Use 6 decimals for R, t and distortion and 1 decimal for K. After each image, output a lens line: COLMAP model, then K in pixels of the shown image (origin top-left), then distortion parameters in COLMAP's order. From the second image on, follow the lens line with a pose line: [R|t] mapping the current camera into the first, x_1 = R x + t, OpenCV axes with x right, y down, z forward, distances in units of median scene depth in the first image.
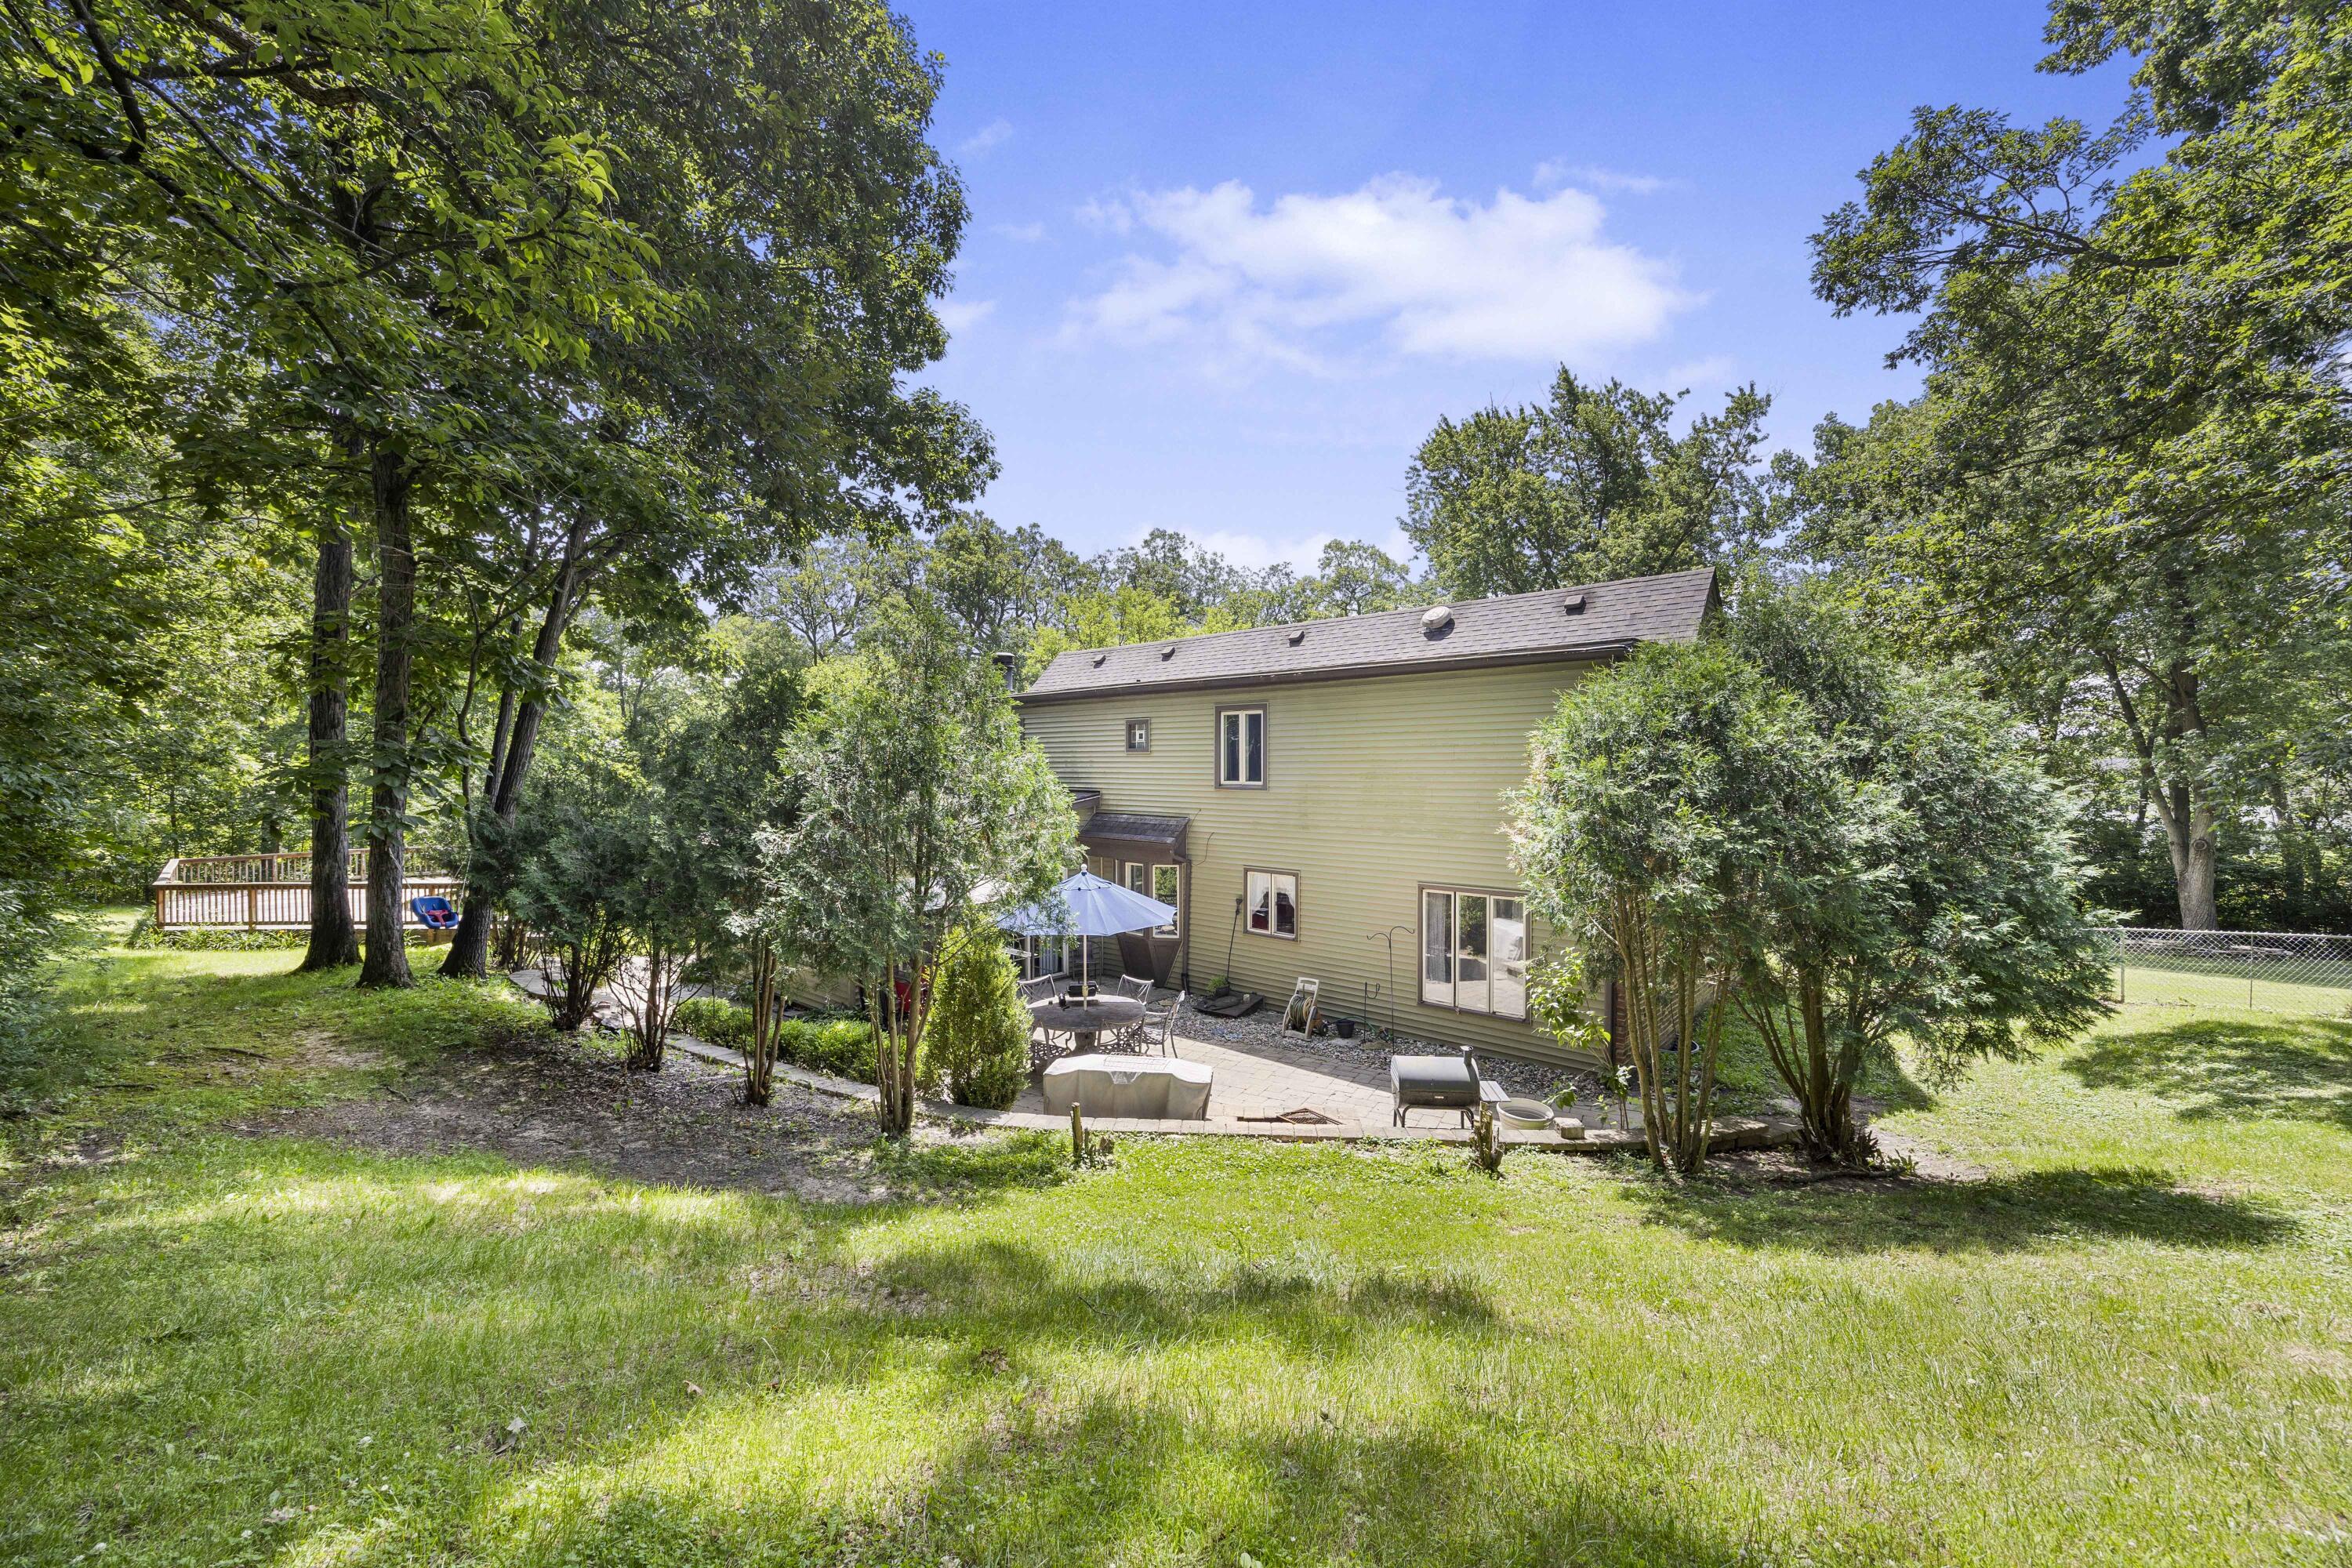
lens RADIAL K [[905.6, 0, 1176.0], [0, 905.6, 784.0], [0, 0, 1]] dist [-0.001113, -0.000339]
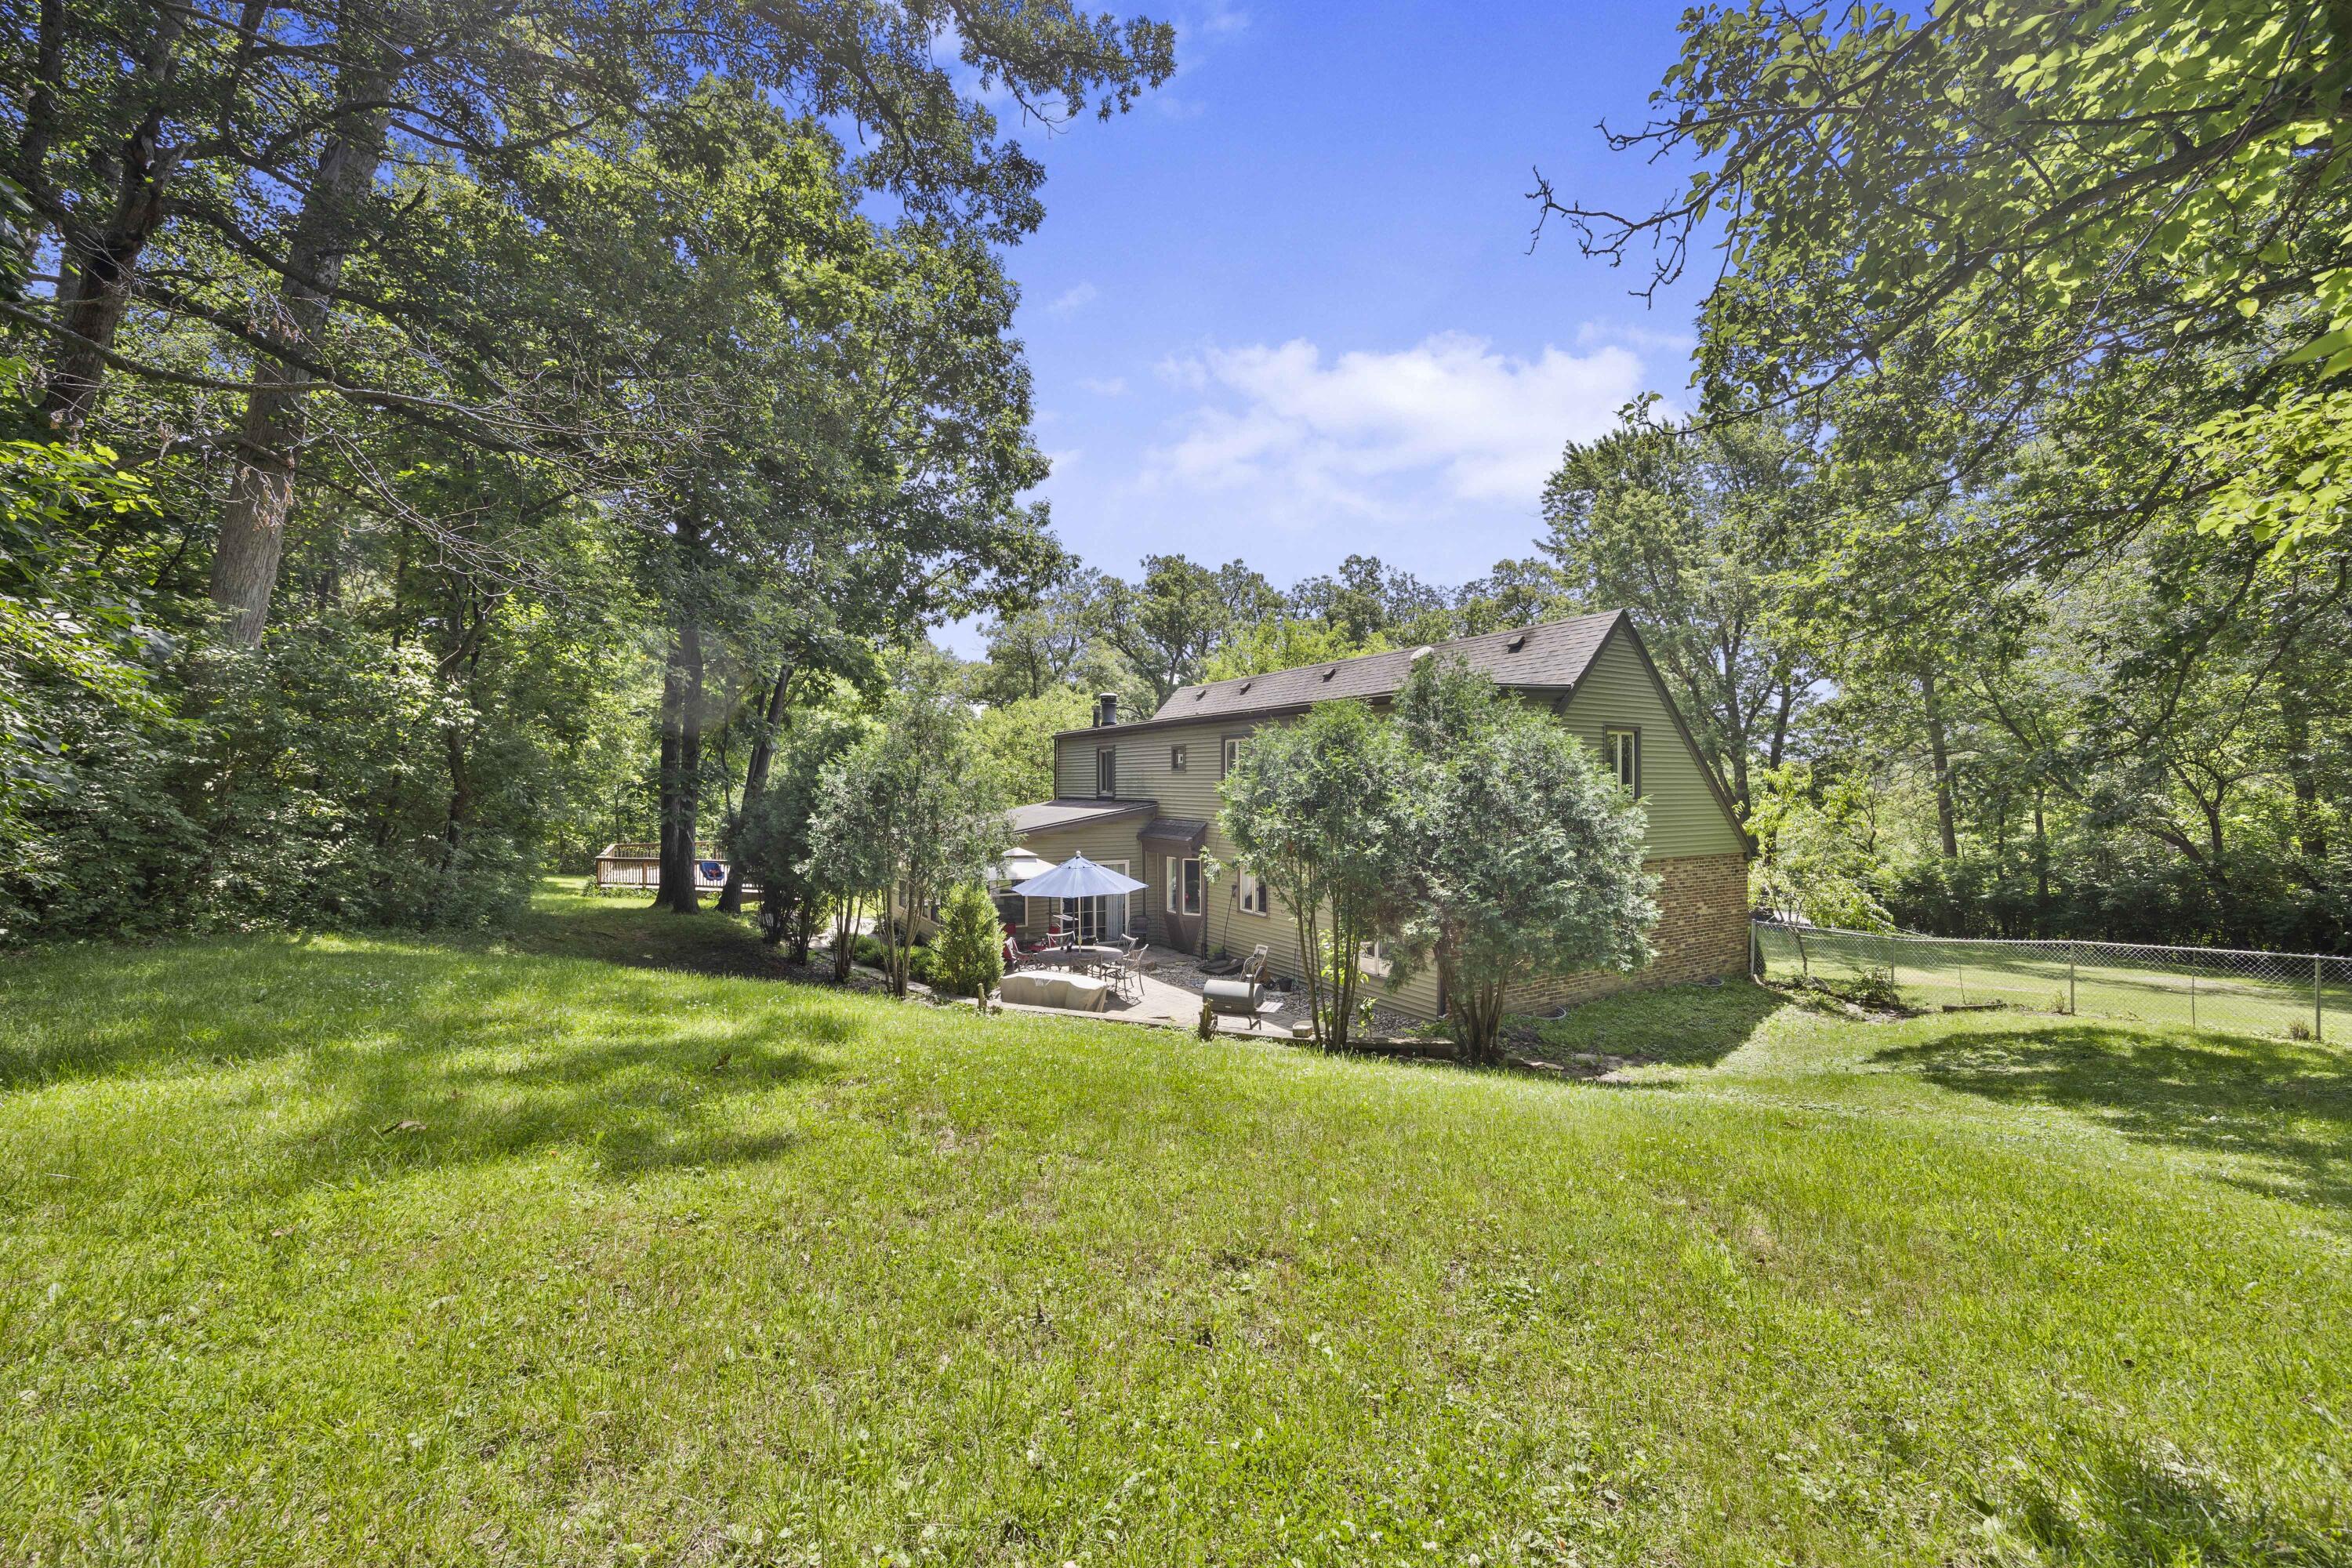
lens RADIAL K [[905.6, 0, 1176.0], [0, 905.6, 784.0], [0, 0, 1]] dist [-0.001113, -0.000339]
pose [[0.954983, -0.000625, -0.296659, 0.283966], [-0.003934, 0.999883, -0.014772, 0.001946], [0.296634, 0.015274, 0.954869, -0.194889]]
